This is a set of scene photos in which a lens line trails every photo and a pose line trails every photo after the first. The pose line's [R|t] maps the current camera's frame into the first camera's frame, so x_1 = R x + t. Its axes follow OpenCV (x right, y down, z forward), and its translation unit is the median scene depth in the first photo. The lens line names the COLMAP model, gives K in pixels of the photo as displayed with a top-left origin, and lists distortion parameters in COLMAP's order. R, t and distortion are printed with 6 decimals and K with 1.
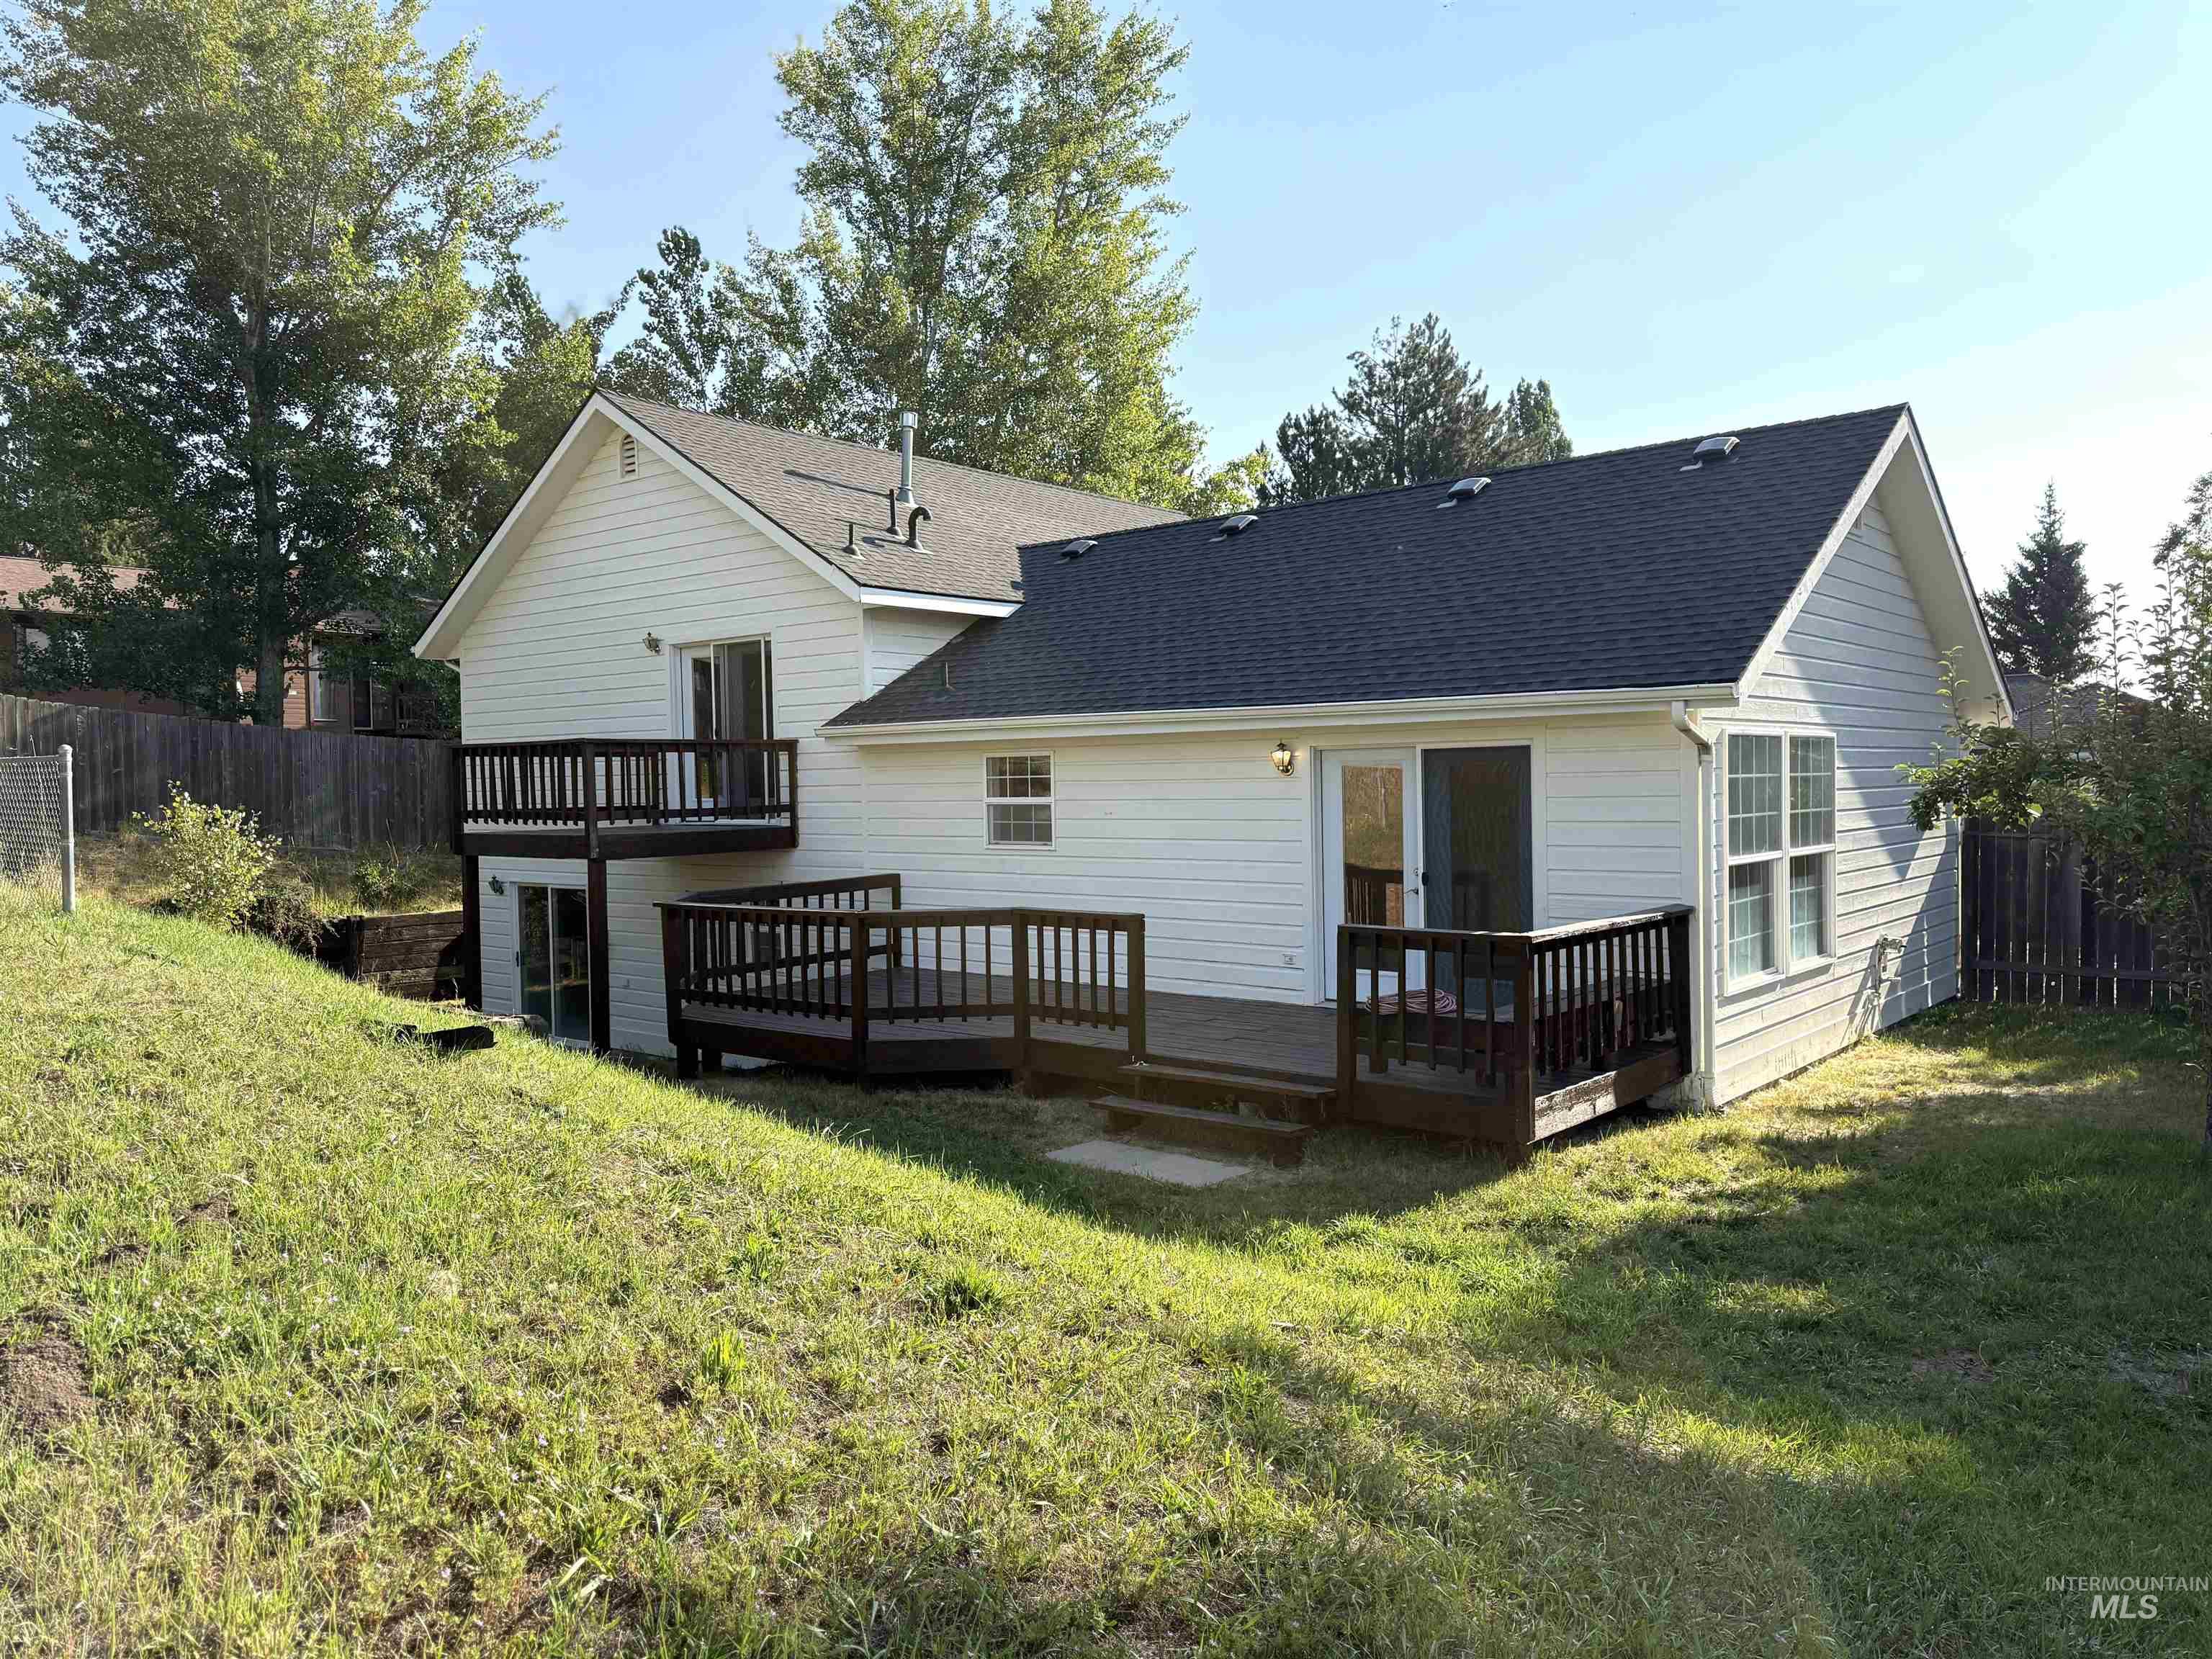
lens RADIAL K [[1557.1, 0, 1110.6], [0, 1557.1, 823.5], [0, 0, 1]] dist [-0.008615, -0.003332]
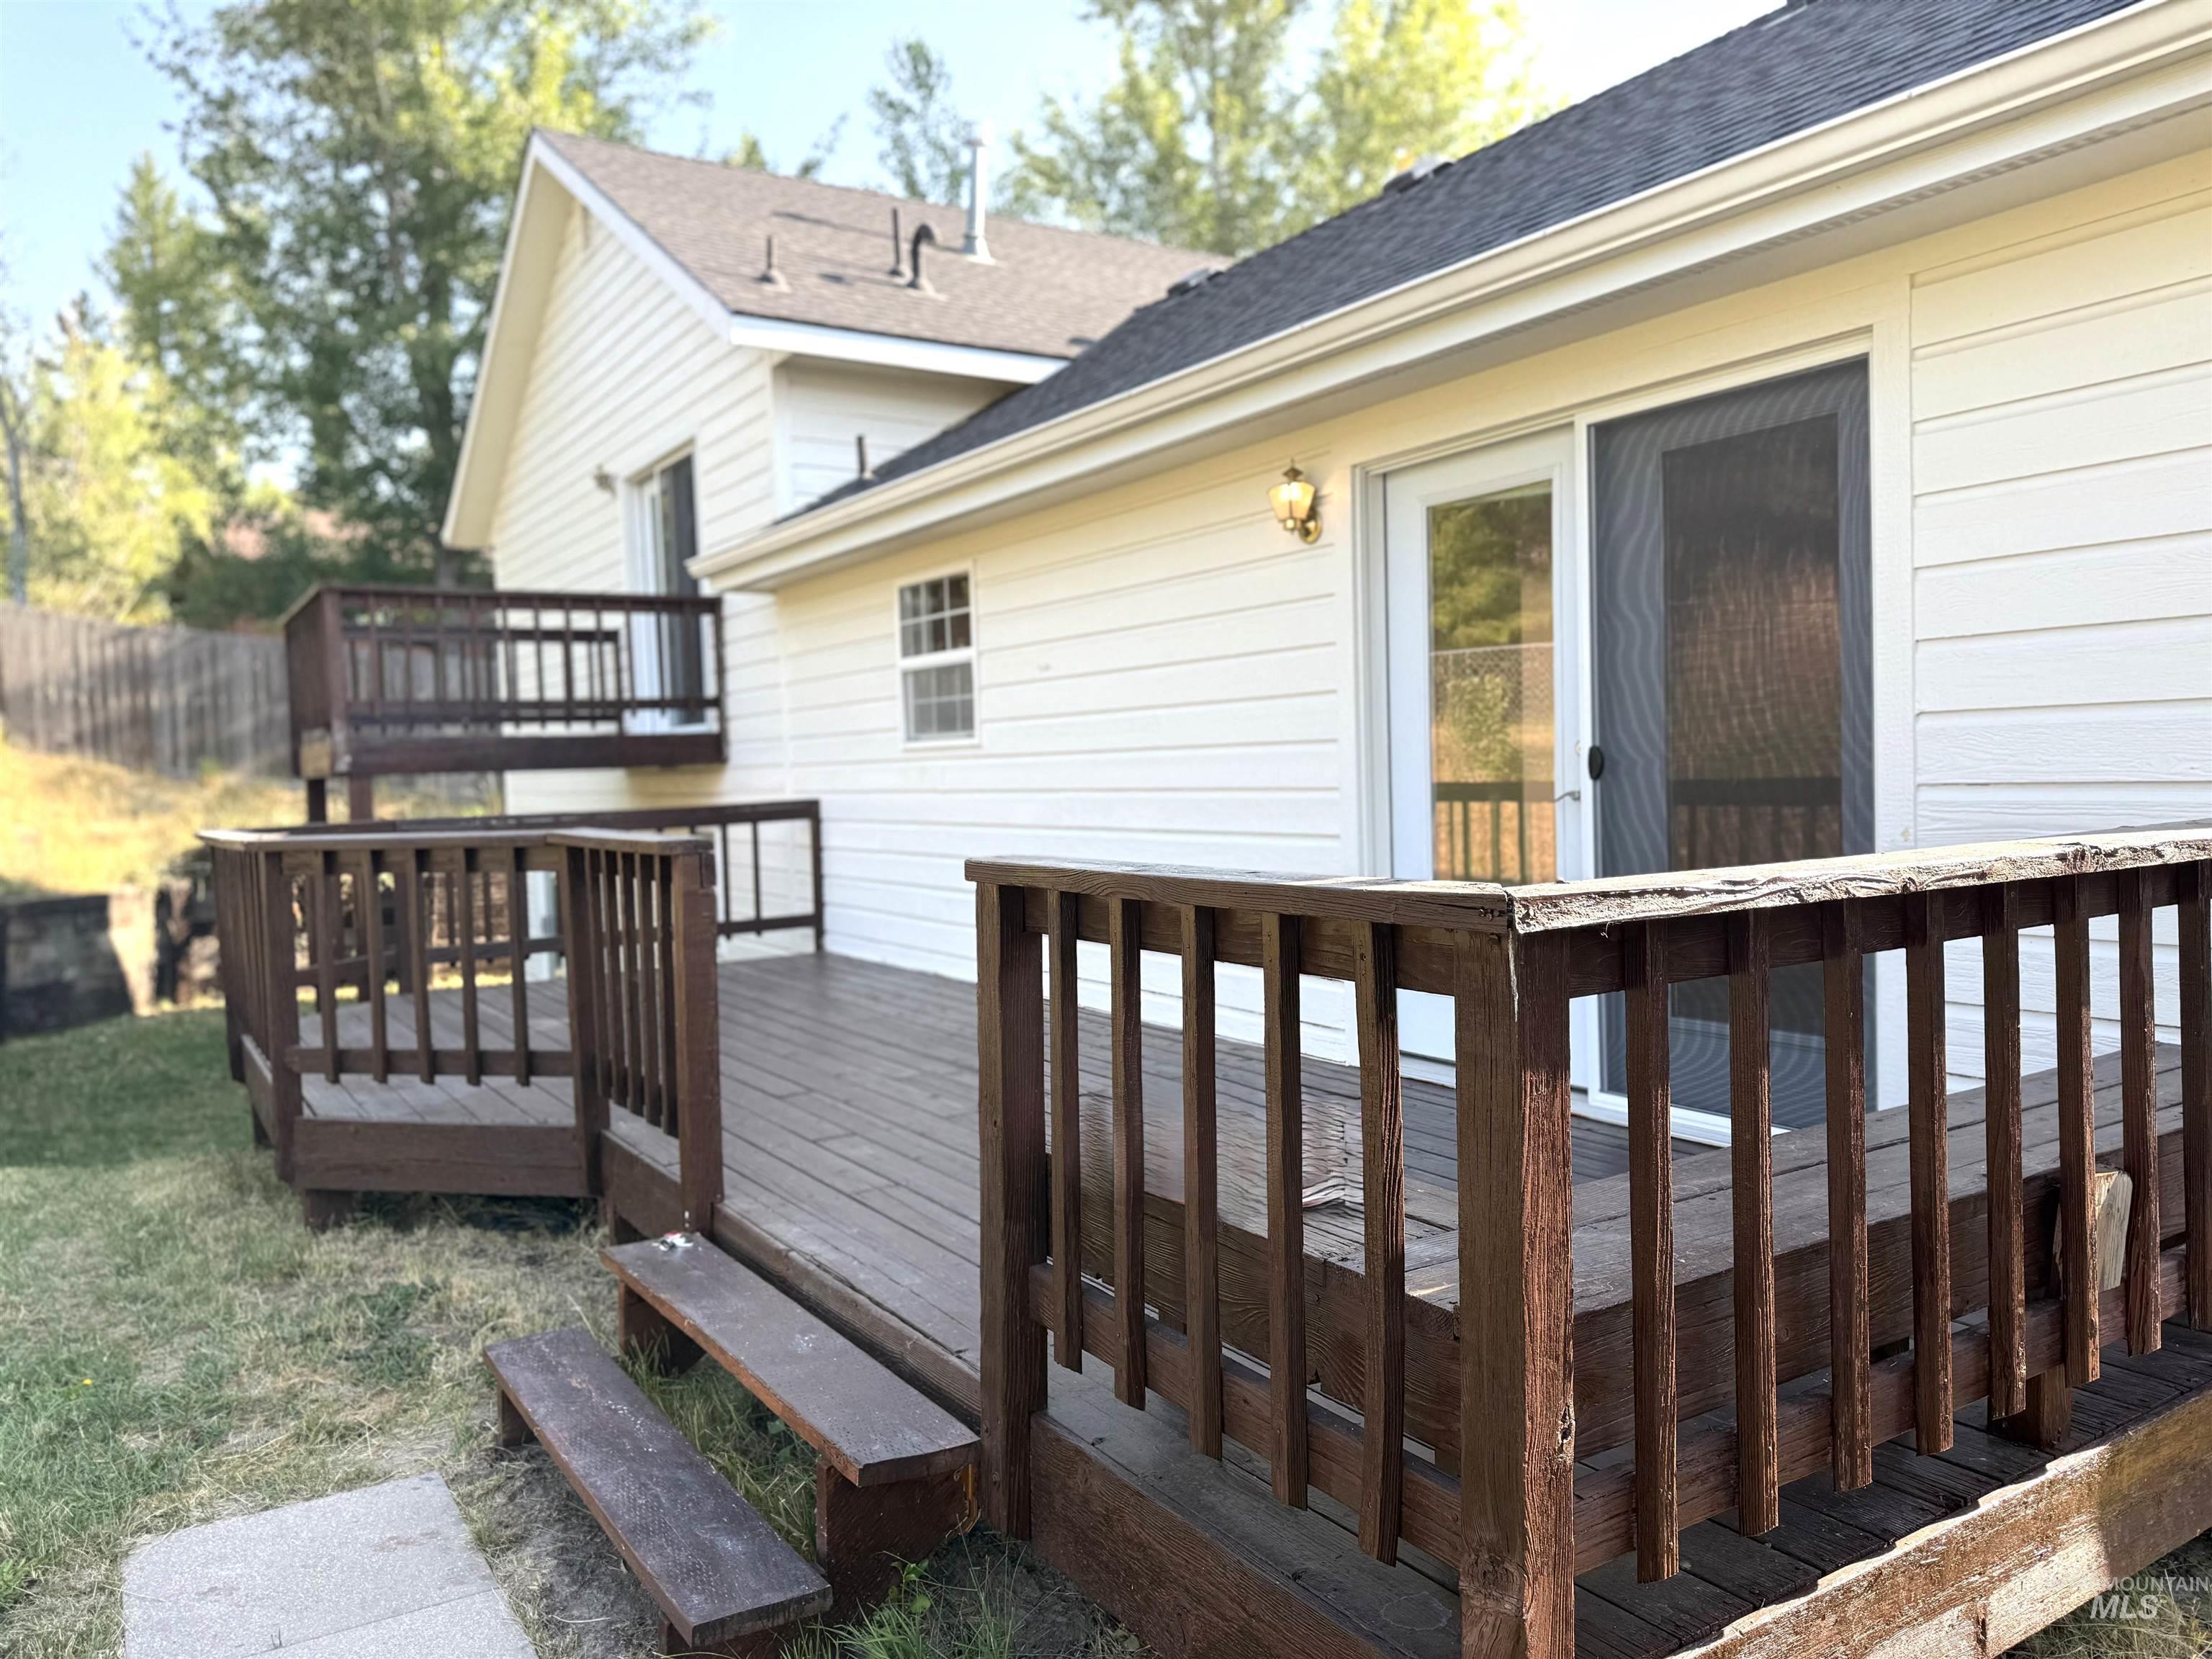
lens RADIAL K [[1557.1, 0, 1110.6], [0, 1557.1, 823.5], [0, 0, 1]] dist [-0.008615, -0.003332]
pose [[0.946567, 0.002742, -0.322495, 0.173898], [-0.000387, 0.999973, 0.007364, 0.039107], [0.322506, -0.006846, 0.946543, 0.488901]]
